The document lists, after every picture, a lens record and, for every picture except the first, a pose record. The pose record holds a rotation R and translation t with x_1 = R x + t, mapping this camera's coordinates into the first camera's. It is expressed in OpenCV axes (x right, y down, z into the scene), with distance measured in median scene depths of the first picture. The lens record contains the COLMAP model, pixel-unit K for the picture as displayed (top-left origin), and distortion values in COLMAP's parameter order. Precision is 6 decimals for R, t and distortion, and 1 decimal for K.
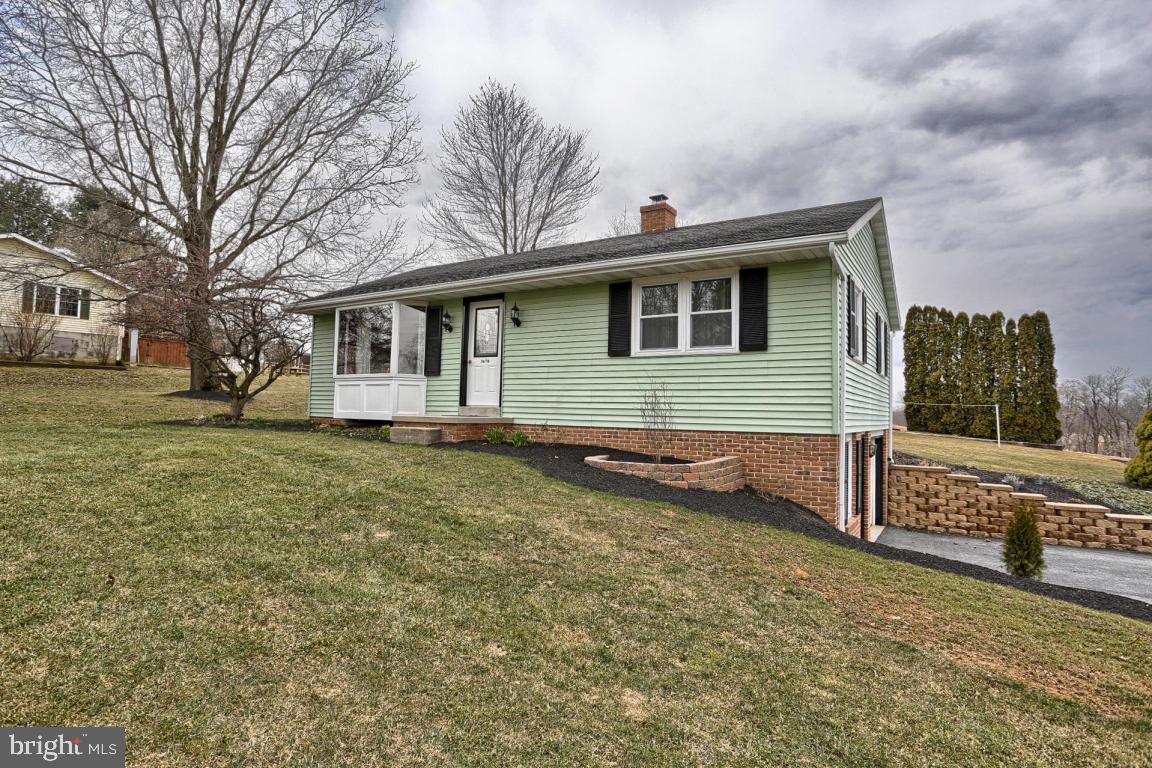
lens RADIAL K [[606.1, 0, 576.0], [0, 606.1, 384.0], [0, 0, 1]] dist [-0.034280, 0.000736]
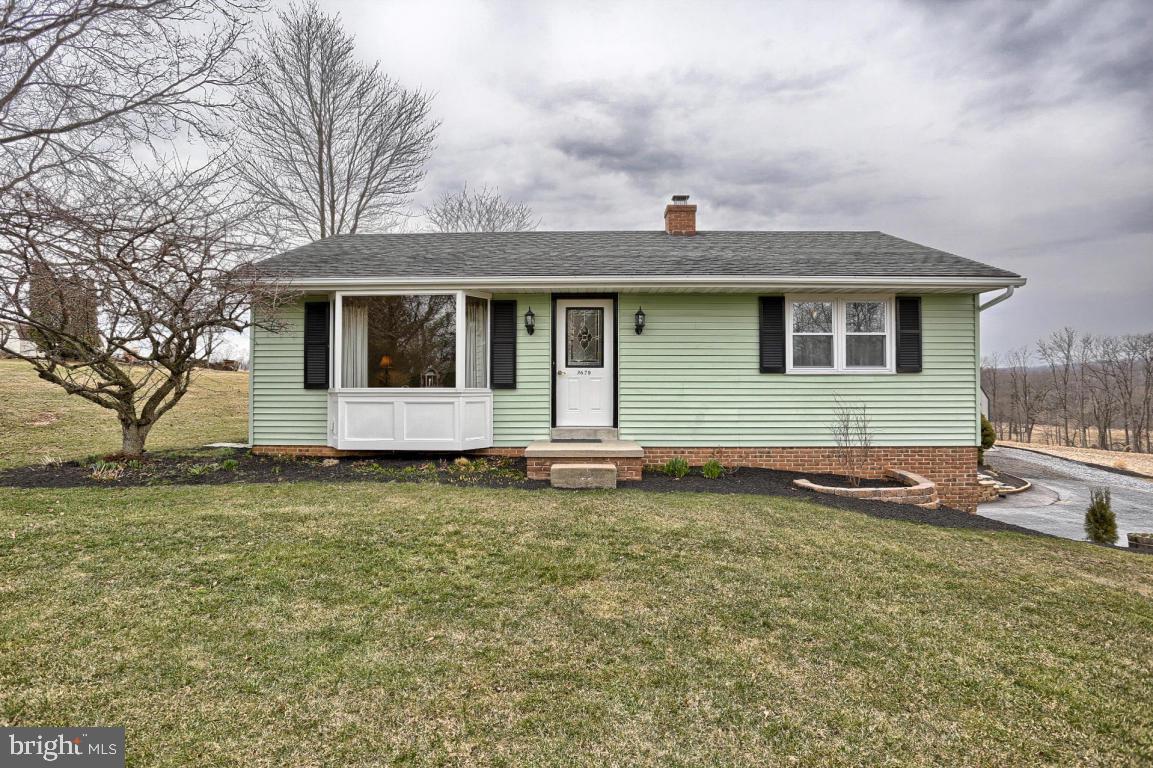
lens RADIAL K [[589.4, 0, 546.9], [0, 589.4, 382.2], [0, 0, 1]] dist [-0.032809, 0.000138]
pose [[0.852002, -0.014575, 0.523336, -0.662491], [-0.007107, 0.999198, 0.039399, -0.060028], [-0.523491, -0.037288, 0.851215, 0.359192]]
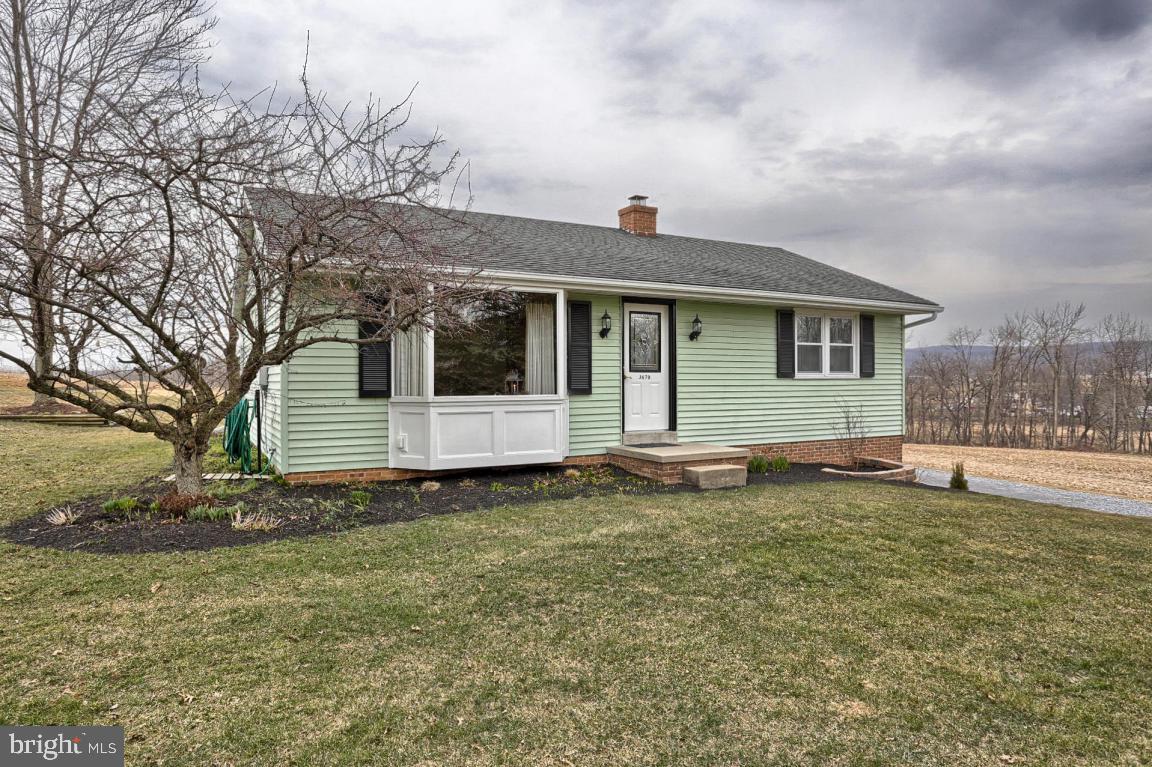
lens RADIAL K [[702.1, 0, 576.0], [0, 702.1, 383.5], [0, 0, 1]] dist [-0.003487, -0.001237]
pose [[0.467796, -0.026377, 0.883443, -1.127650], [-0.027926, 0.998614, 0.044603, -0.074403], [-0.883395, -0.045536, 0.466412, 0.677378]]
